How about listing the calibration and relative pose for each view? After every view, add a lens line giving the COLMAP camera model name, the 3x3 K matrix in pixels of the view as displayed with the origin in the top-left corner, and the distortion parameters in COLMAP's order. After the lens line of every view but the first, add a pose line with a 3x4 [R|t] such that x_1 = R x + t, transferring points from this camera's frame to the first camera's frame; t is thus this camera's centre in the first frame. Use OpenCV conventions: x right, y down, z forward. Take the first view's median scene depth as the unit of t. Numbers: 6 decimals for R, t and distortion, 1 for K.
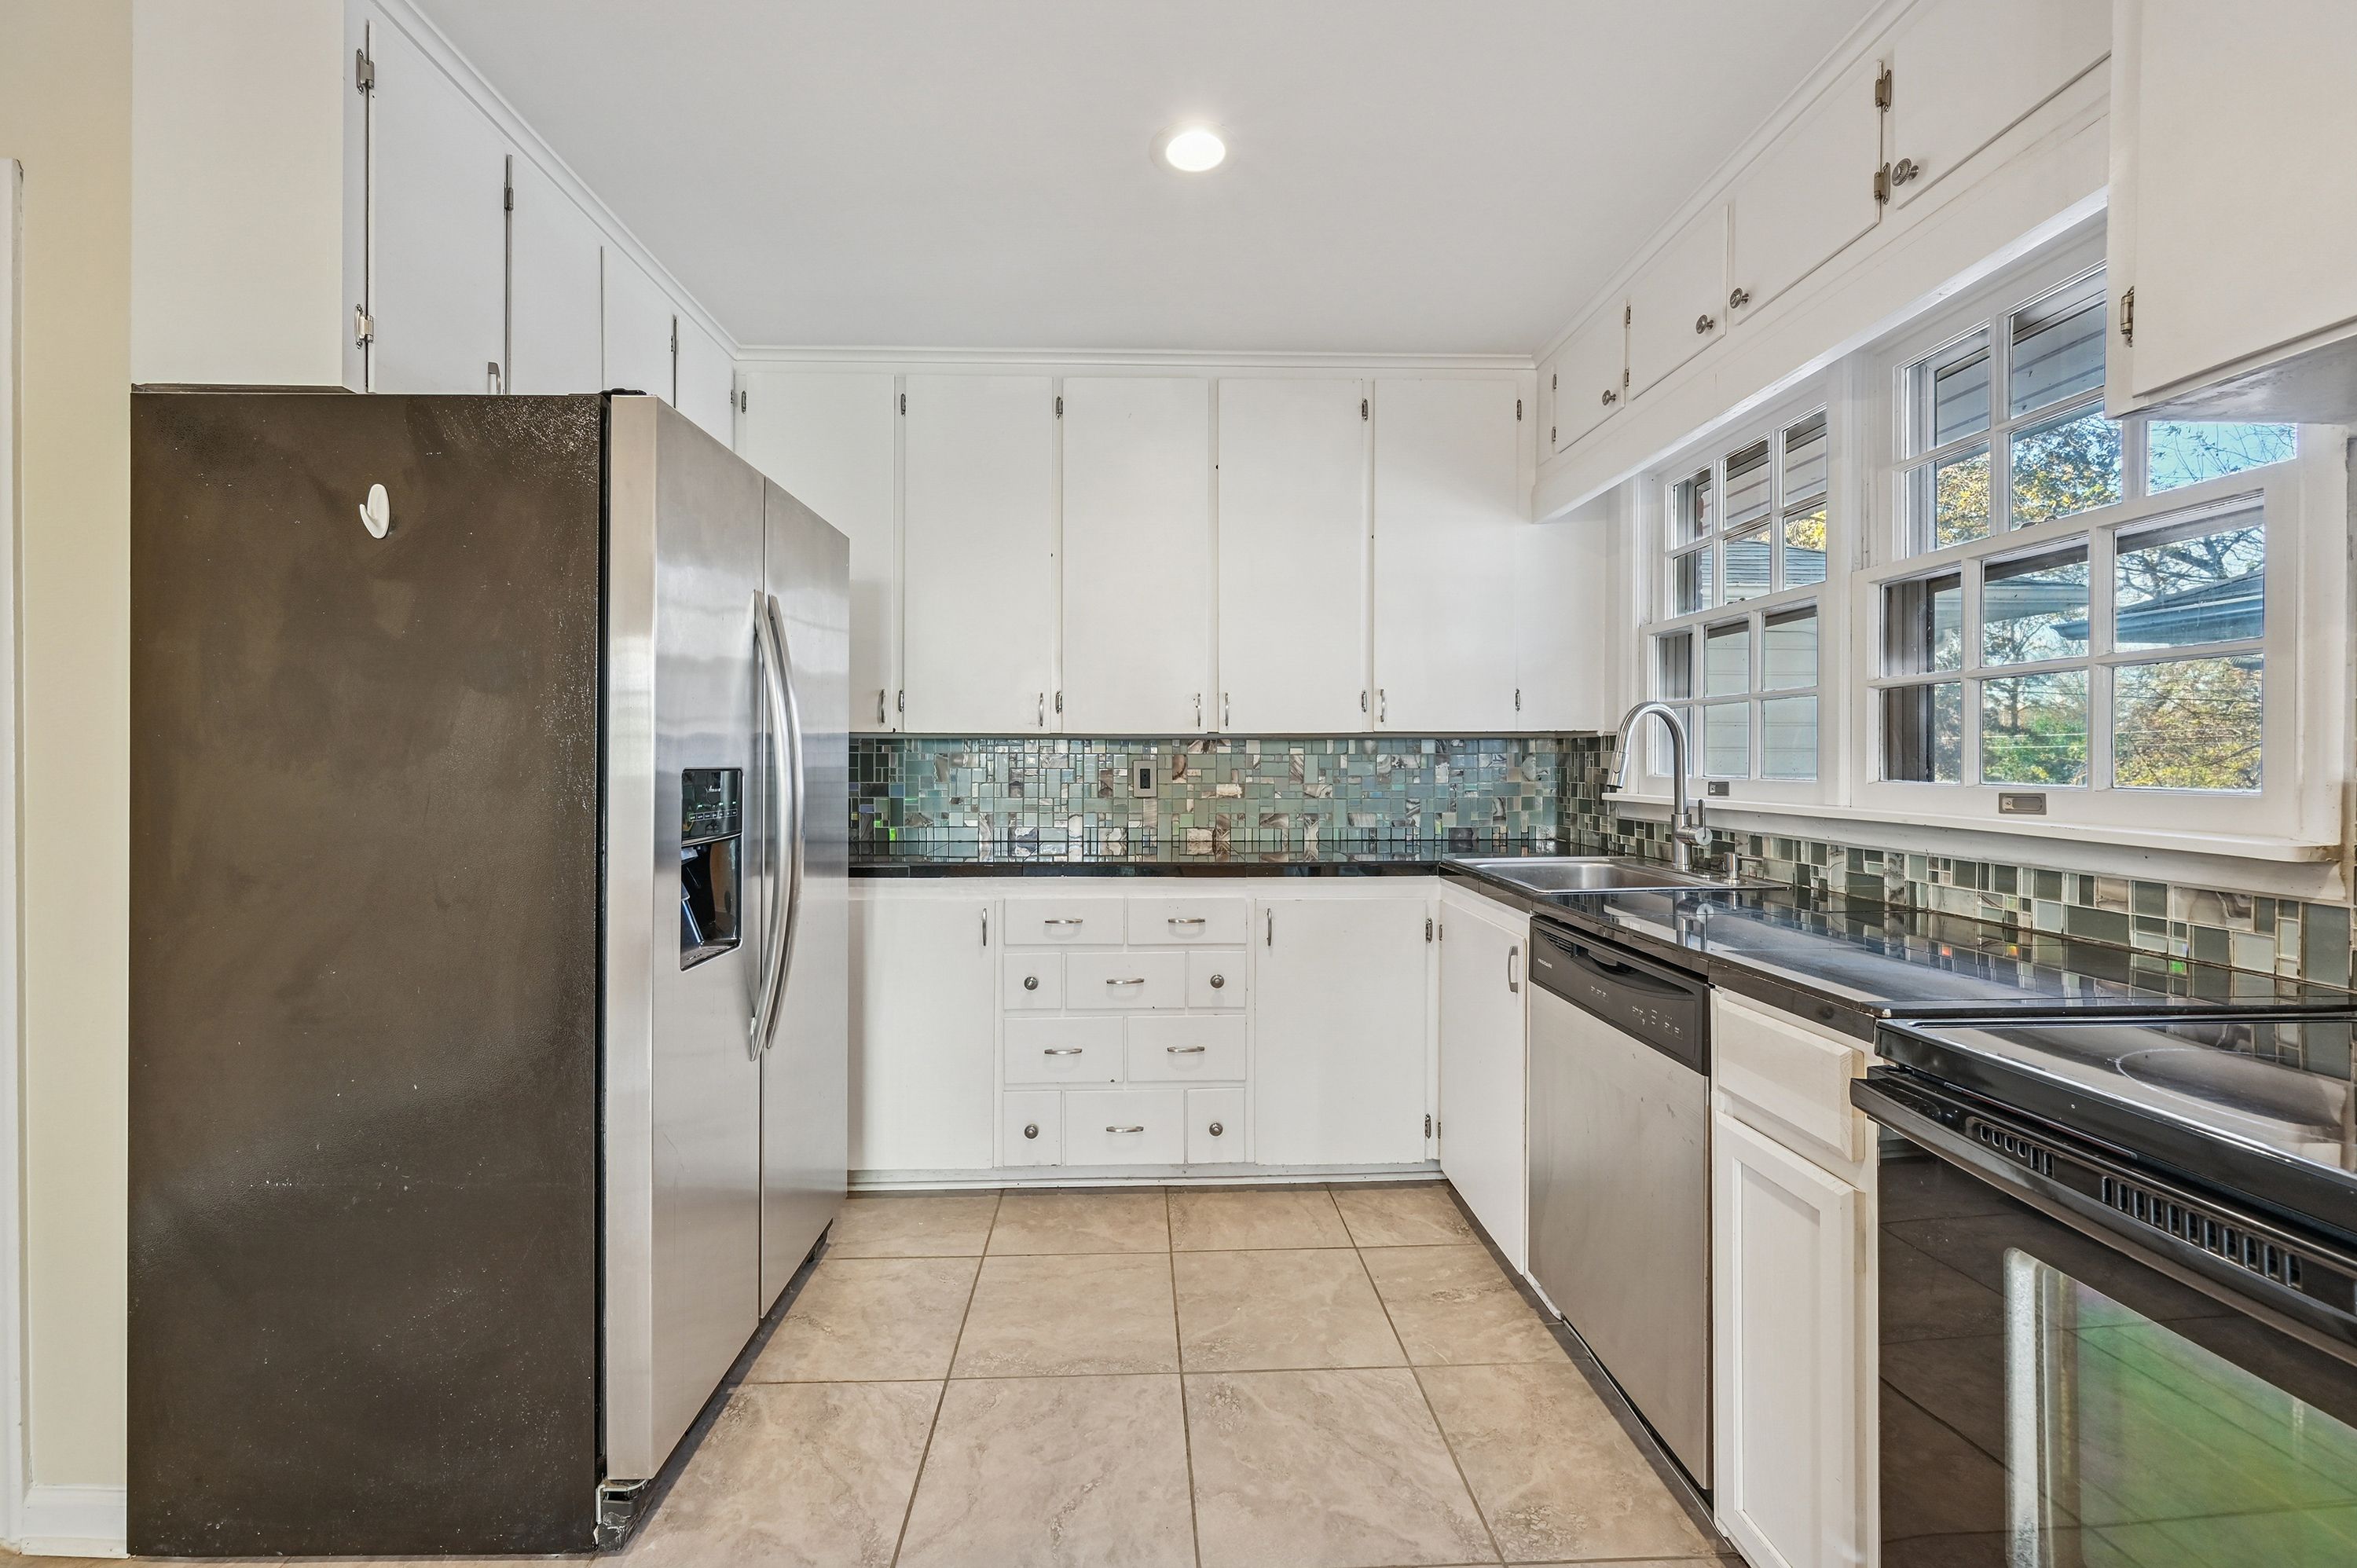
lens RADIAL K [[949.1, 0, 1172.8], [0, 949.1, 778.2], [0, 0, 1]] dist [-0.000768, 0.000105]
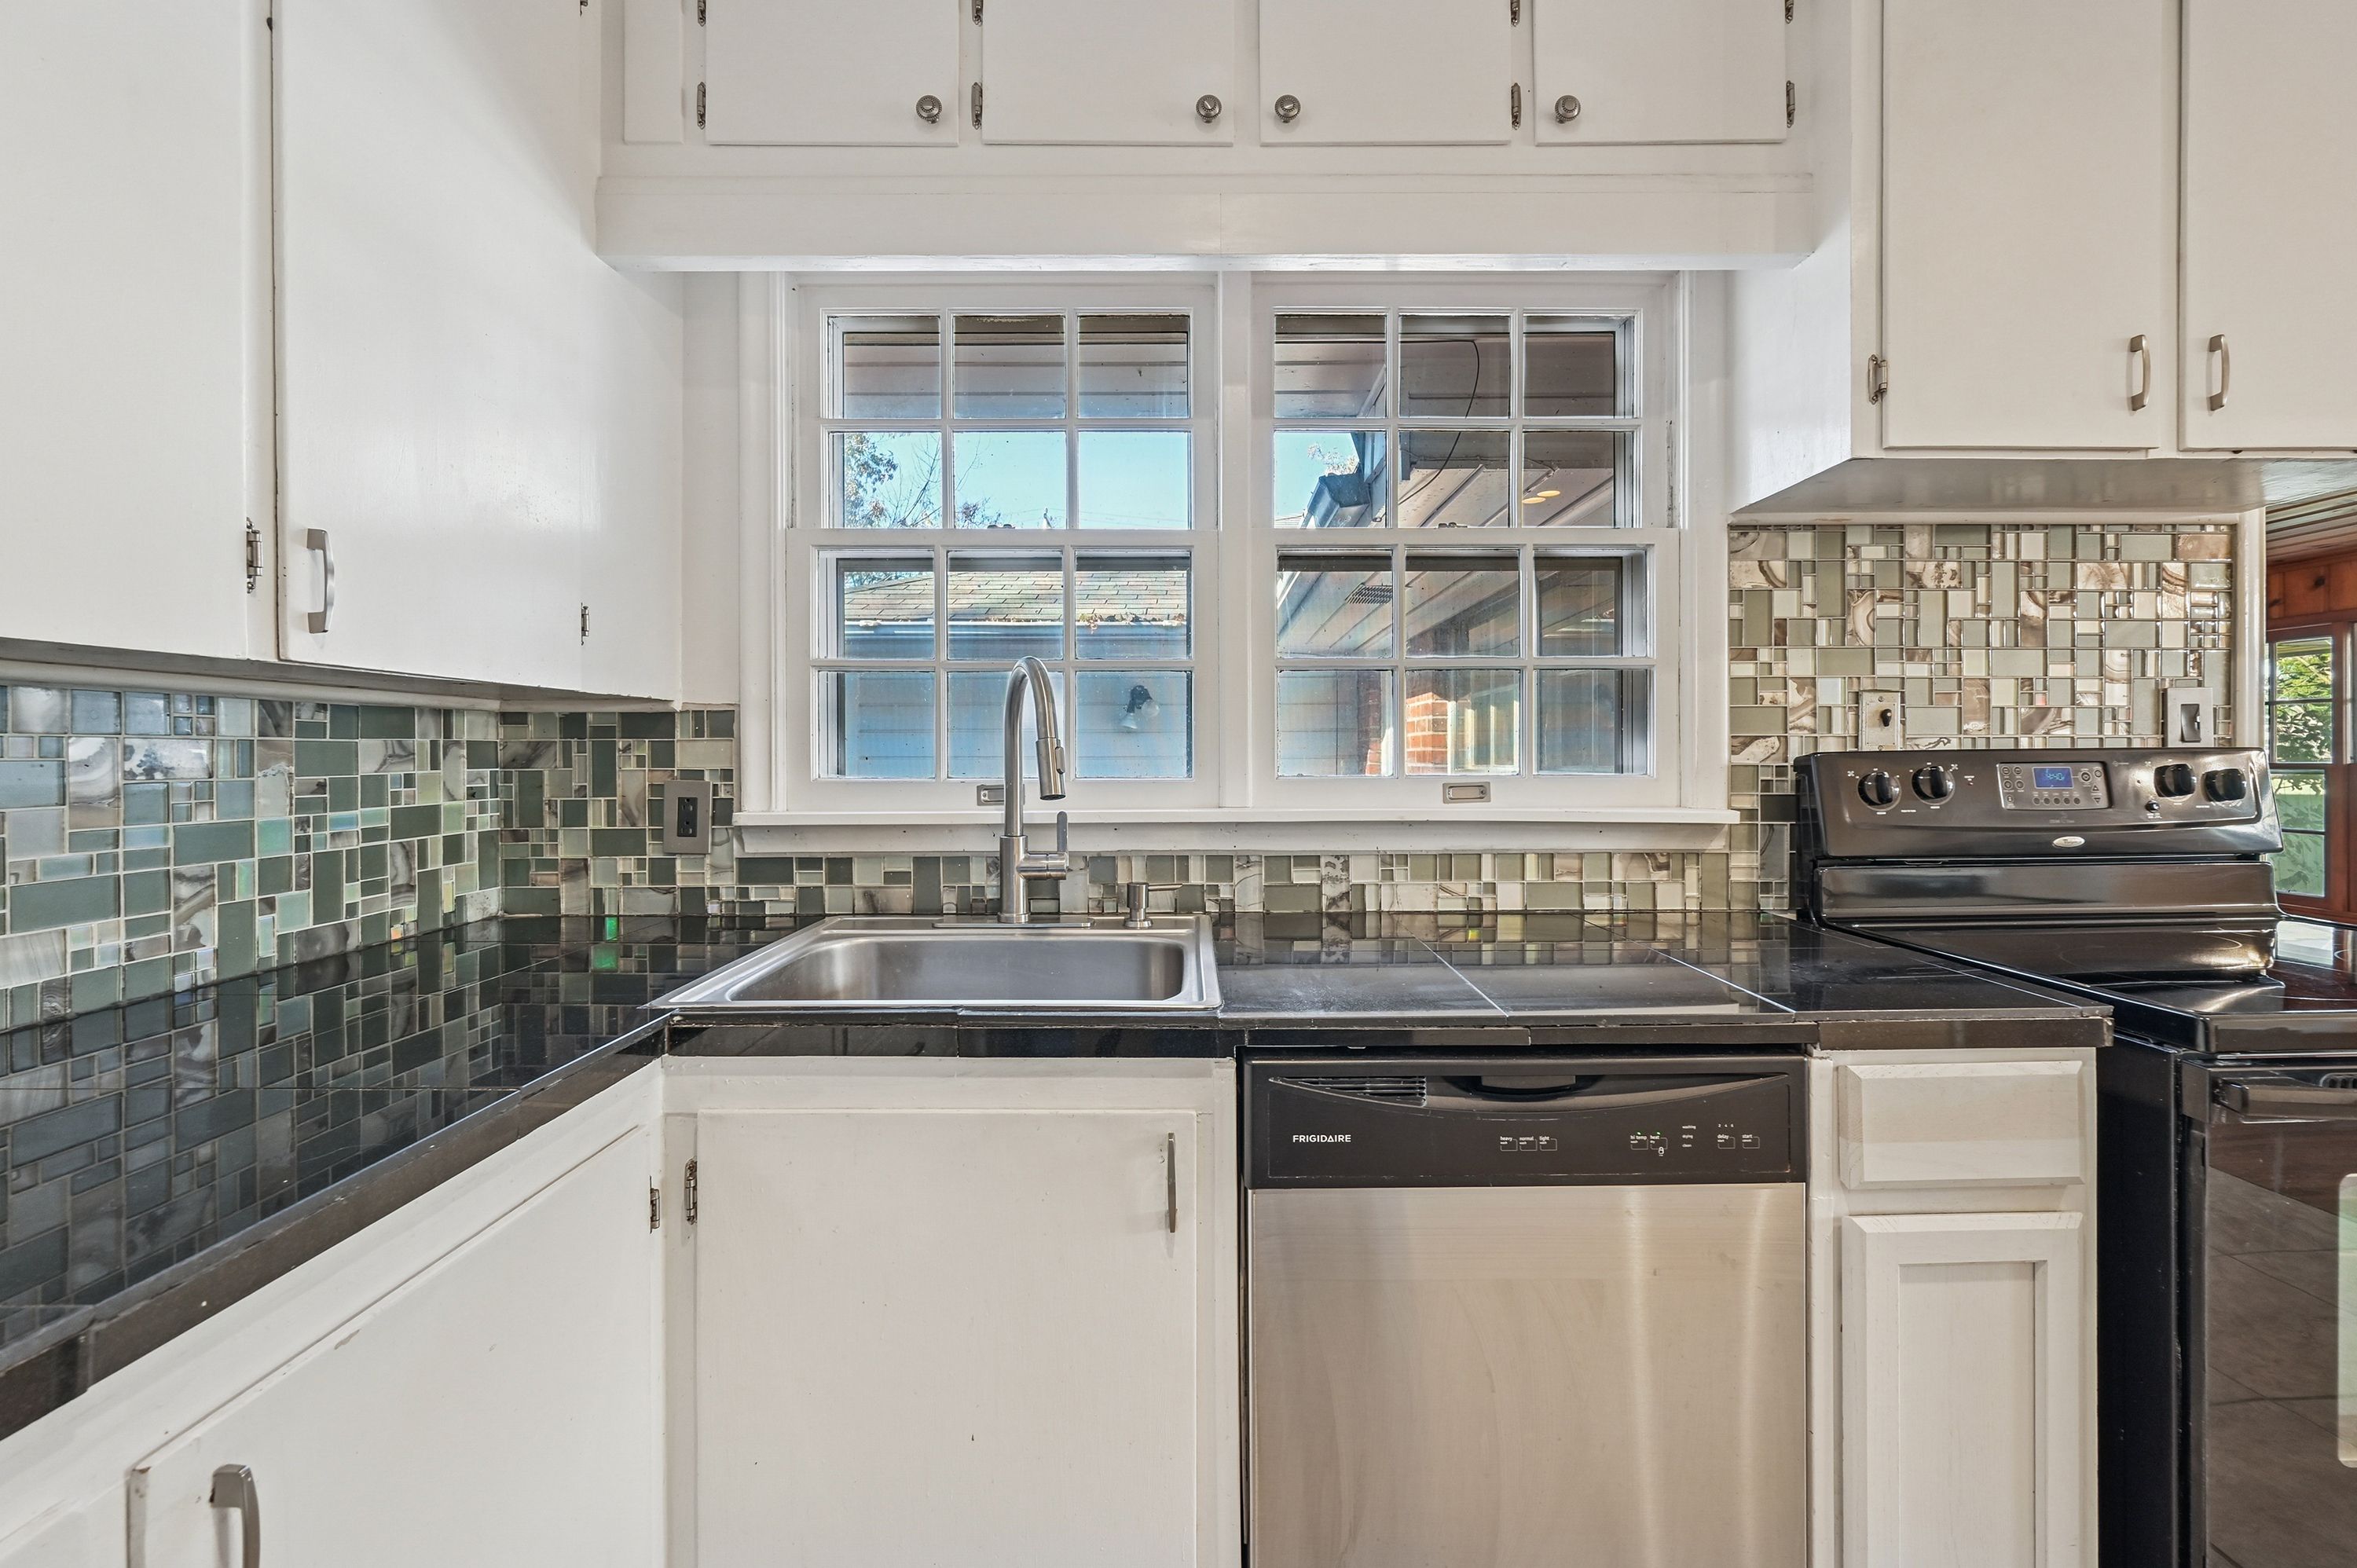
lens RADIAL K [[958.0, 0, 1188.5], [0, 958.0, 756.2], [0, 0, 1]] dist [-0.000035, -0.000062]
pose [[0.036696, 0.000058, 0.999326, -0.138332], [0.024695, 0.999695, -0.000965, -0.015873], [-0.999021, 0.024714, 0.036683, 1.067317]]
